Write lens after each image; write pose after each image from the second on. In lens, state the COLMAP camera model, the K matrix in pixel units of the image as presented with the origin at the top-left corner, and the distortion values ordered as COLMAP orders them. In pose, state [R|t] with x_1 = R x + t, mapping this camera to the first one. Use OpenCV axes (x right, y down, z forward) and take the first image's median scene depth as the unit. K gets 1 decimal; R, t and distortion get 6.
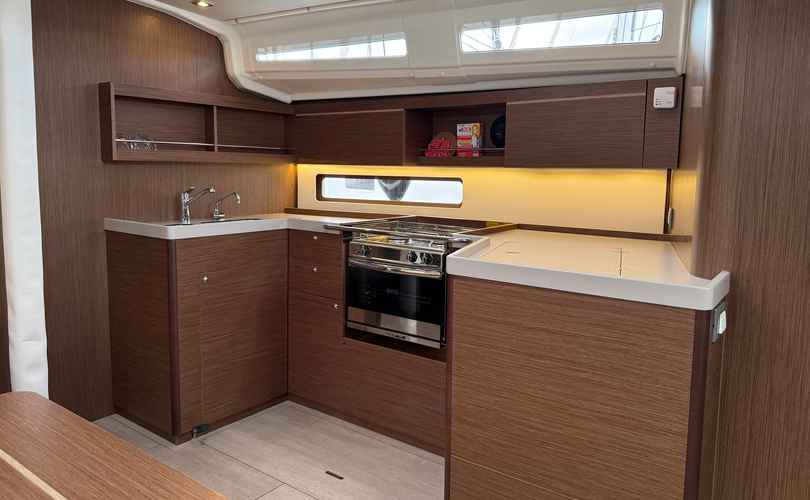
lens RADIAL K [[559.9, 0, 405.6], [0, 559.9, 232.3], [0, 0, 1]] dist [-0.000635, -0.002258]
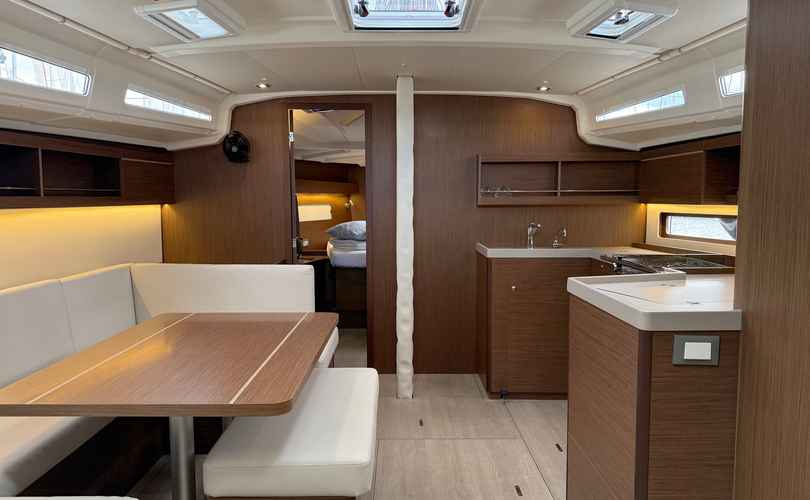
lens RADIAL K [[571.4, 0, 405.0], [0, 571.4, 250.0], [0, 0, 1]] dist [-0.004635, -0.004980]
pose [[0.596726, 0.048550, -0.800975, 0.512203], [-0.078075, 0.996945, 0.002262, 0.005343], [0.798638, 0.061187, 0.598693, -0.070275]]
